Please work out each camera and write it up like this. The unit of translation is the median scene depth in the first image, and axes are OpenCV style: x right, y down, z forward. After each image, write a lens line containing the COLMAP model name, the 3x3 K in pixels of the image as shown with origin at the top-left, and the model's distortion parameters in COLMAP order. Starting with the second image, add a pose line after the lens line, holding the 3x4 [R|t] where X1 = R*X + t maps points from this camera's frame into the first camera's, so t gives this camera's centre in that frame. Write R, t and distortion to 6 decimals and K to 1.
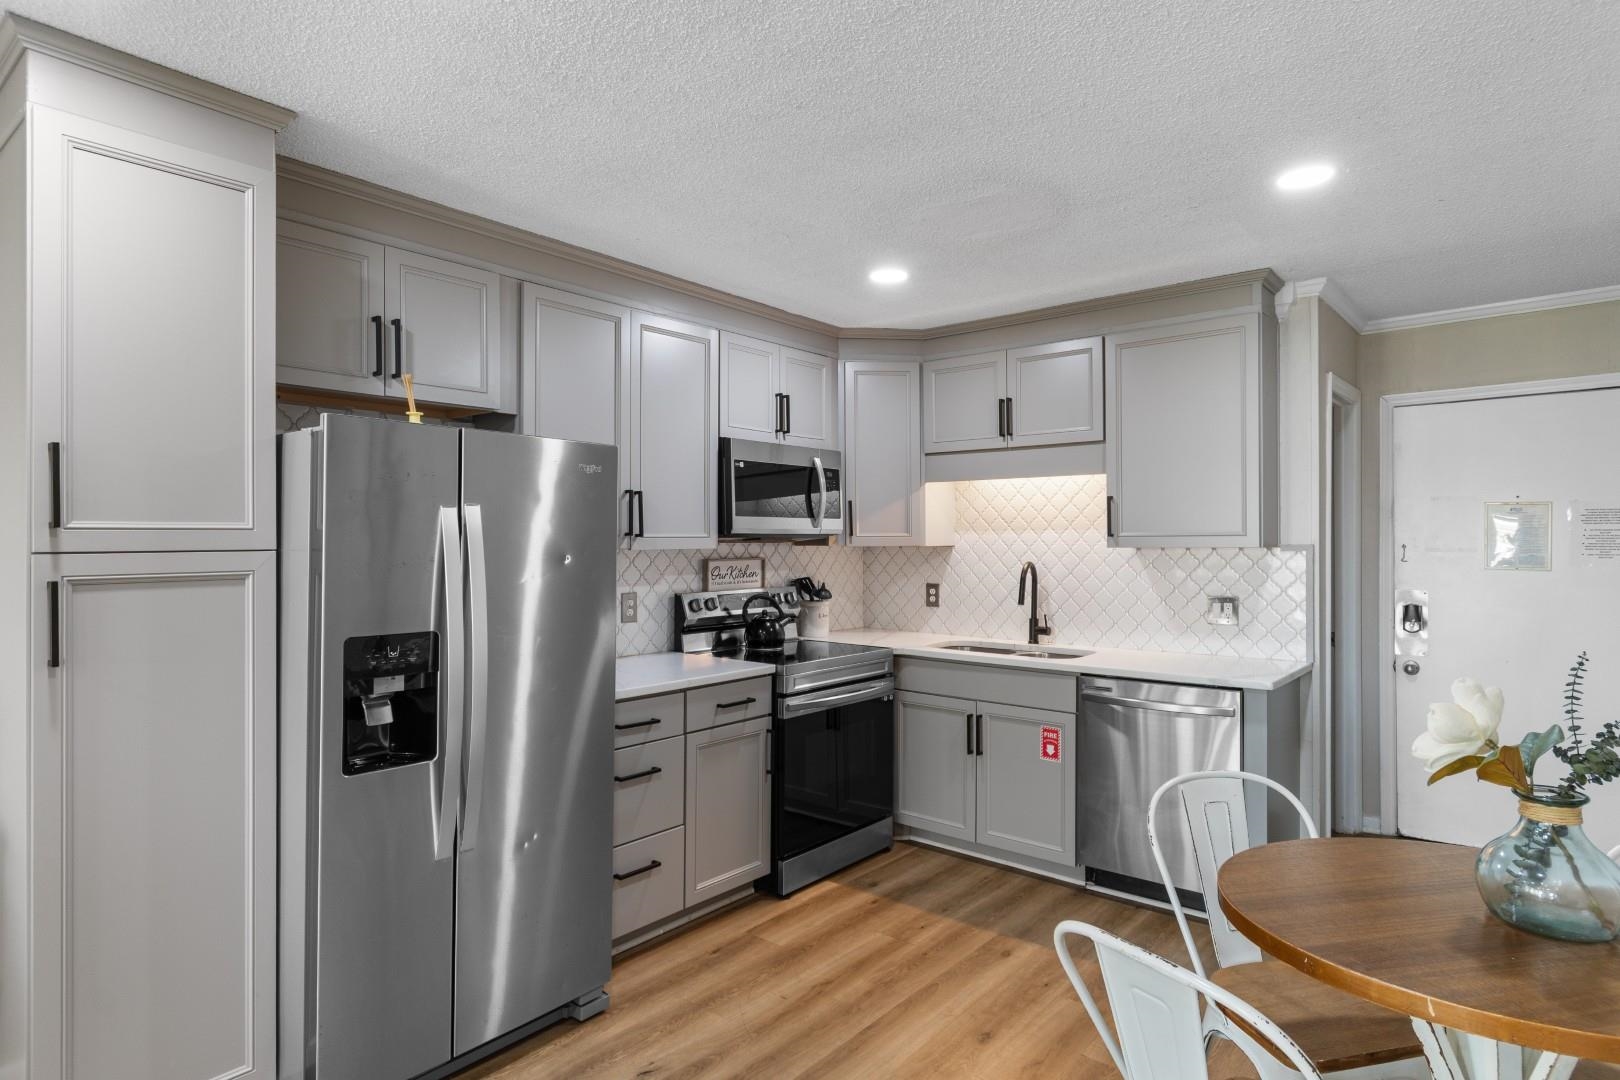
lens RADIAL K [[893.5, 0, 815.3], [0, 893.5, 533.1], [0, 0, 1]] dist [0.004718, -0.001133]
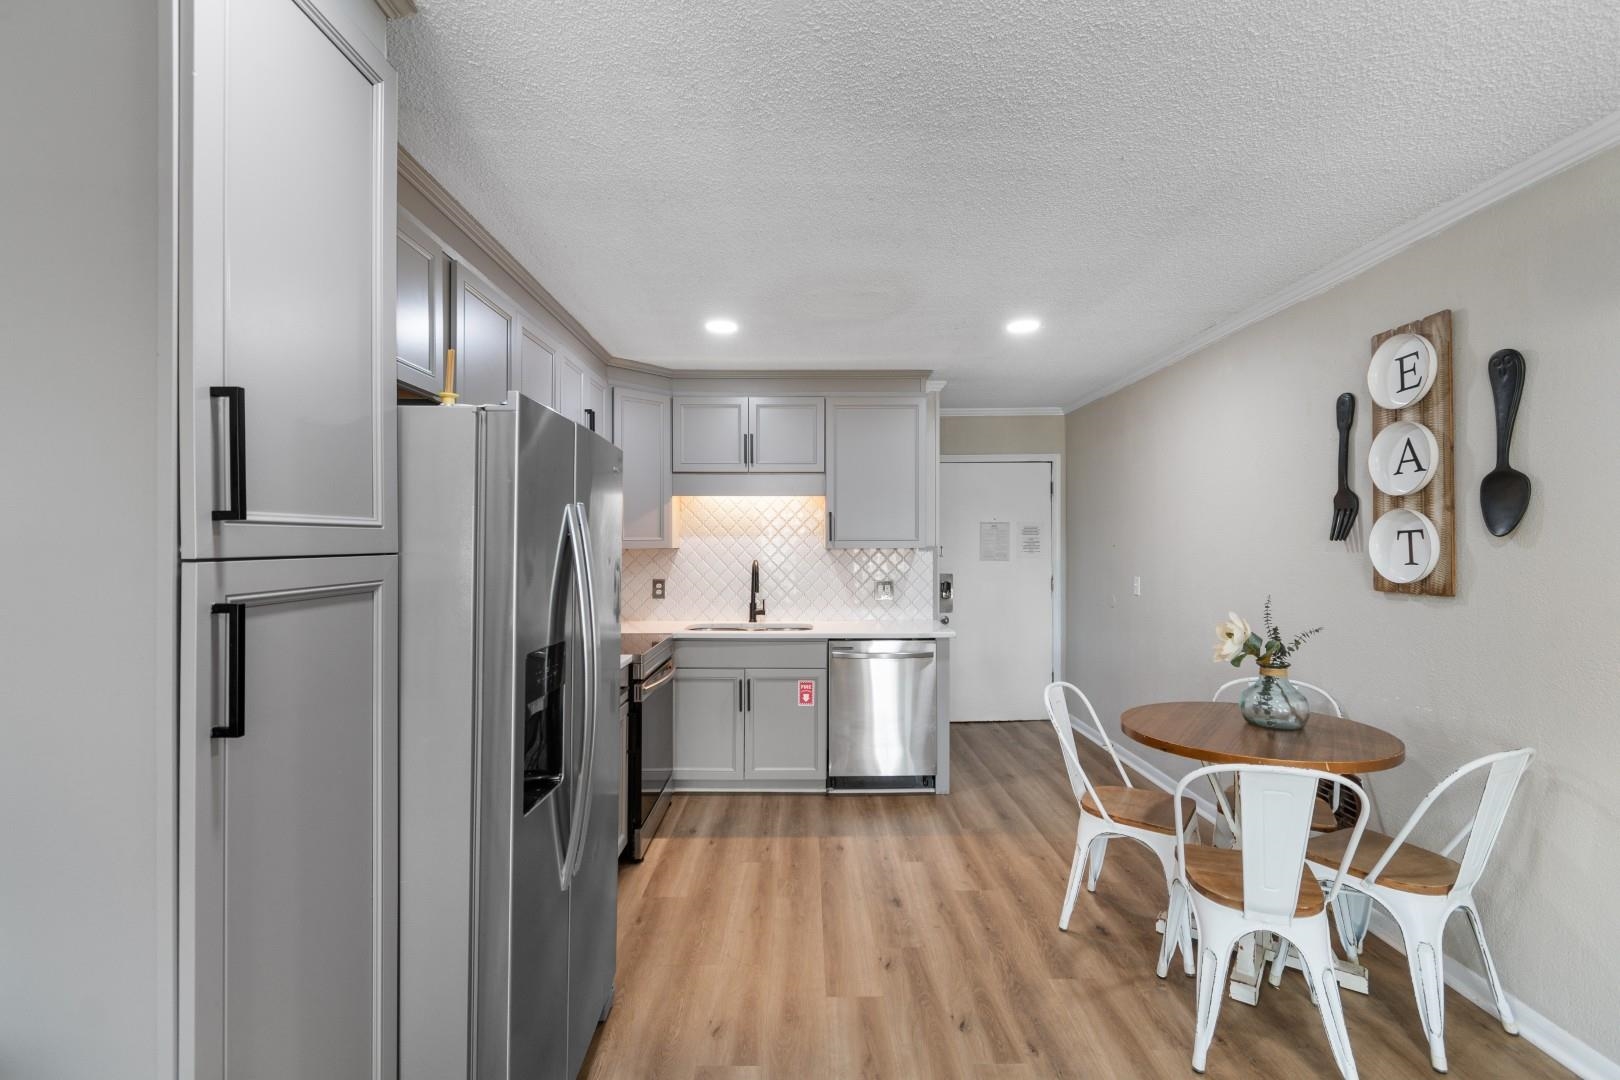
lens RADIAL K [[708.5, 0, 814.4], [0, 708.5, 541.0], [0, 0, 1]] dist [0.001740, -0.000089]
pose [[0.763782, 0.003668, 0.645464, -0.411615], [-0.005667, 0.999983, 0.001023, 0.002922], [-0.645449, -0.004439, 0.763790, 0.166155]]
